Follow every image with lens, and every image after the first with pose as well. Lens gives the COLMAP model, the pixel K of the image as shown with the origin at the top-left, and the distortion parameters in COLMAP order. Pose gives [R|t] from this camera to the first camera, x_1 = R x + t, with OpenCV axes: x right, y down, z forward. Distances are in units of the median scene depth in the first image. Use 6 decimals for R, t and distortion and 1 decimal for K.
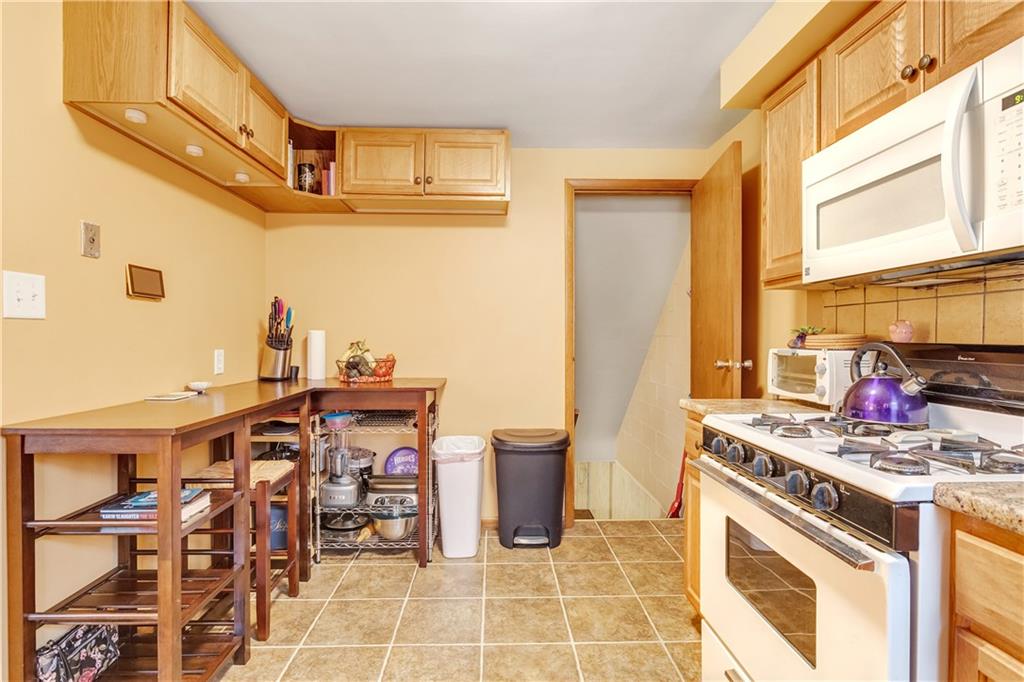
lens RADIAL K [[505.8, 0, 505.7], [0, 505.8, 339.5], [0, 0, 1]] dist [-0.021062, 0.009629]
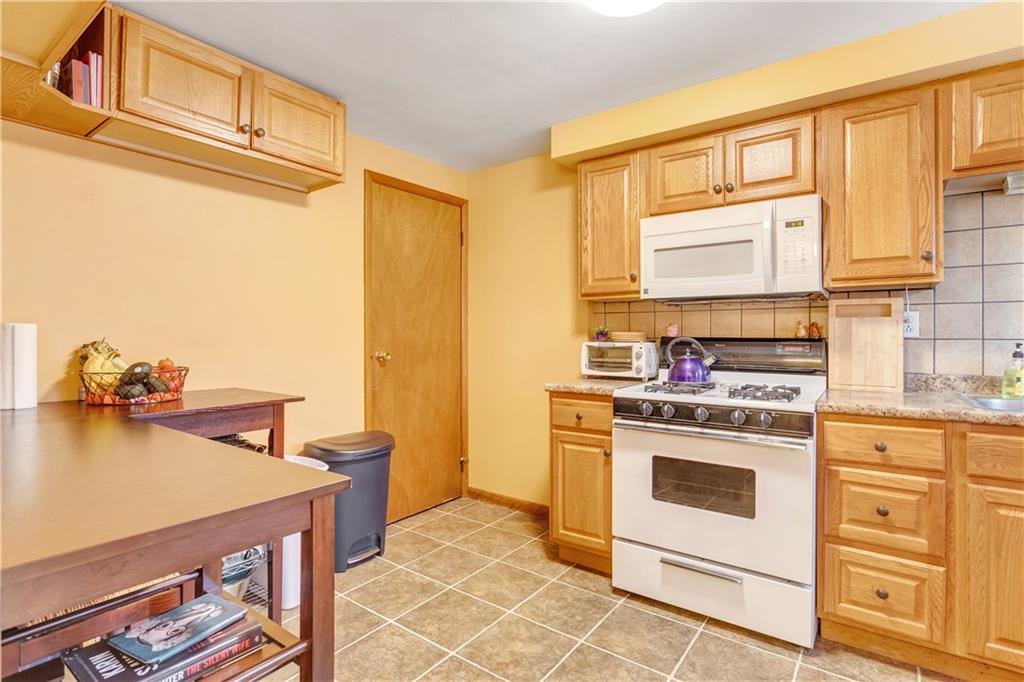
lens RADIAL K [[508.8, 0, 505.4], [0, 508.8, 333.8], [0, 0, 1]] dist [-0.021763, 0.010152]
pose [[0.619688, -0.000044, 0.784848, -0.540916], [0.006226, 0.999969, -0.004860, 0.000119], [-0.784824, 0.007898, 0.619669, 0.229614]]
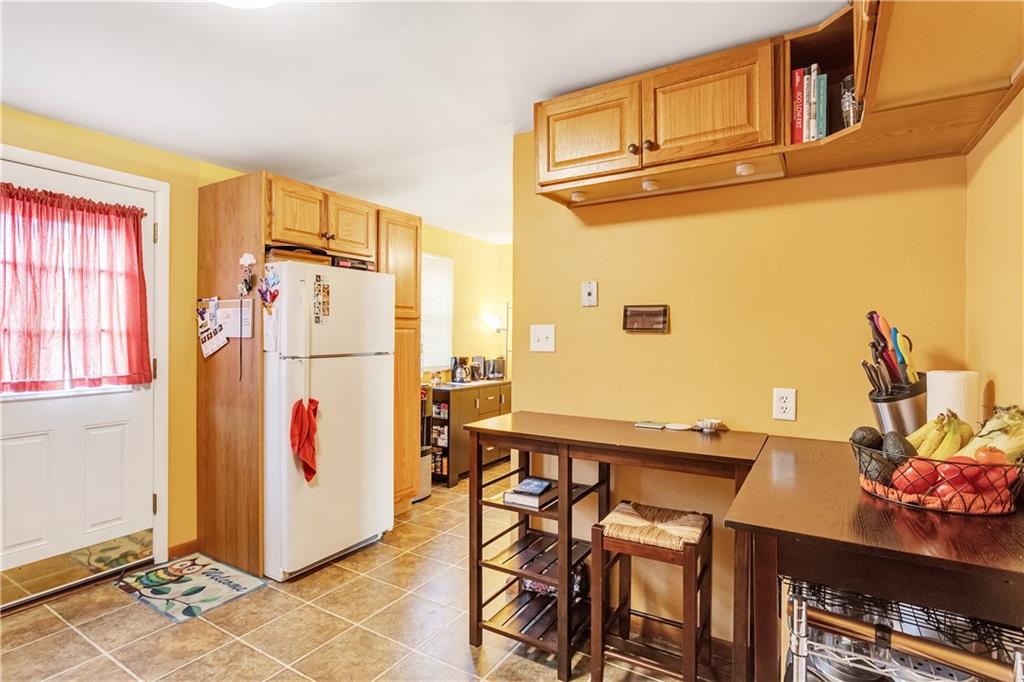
lens RADIAL K [[508.8, 0, 505.4], [0, 508.8, 333.8], [0, 0, 1]] dist [-0.021763, 0.010152]
pose [[-0.554925, -0.005537, -0.831882, 0.308871], [-0.008832, 0.999961, -0.000764, -0.056268], [0.831853, 0.006923, -0.554953, 1.030657]]
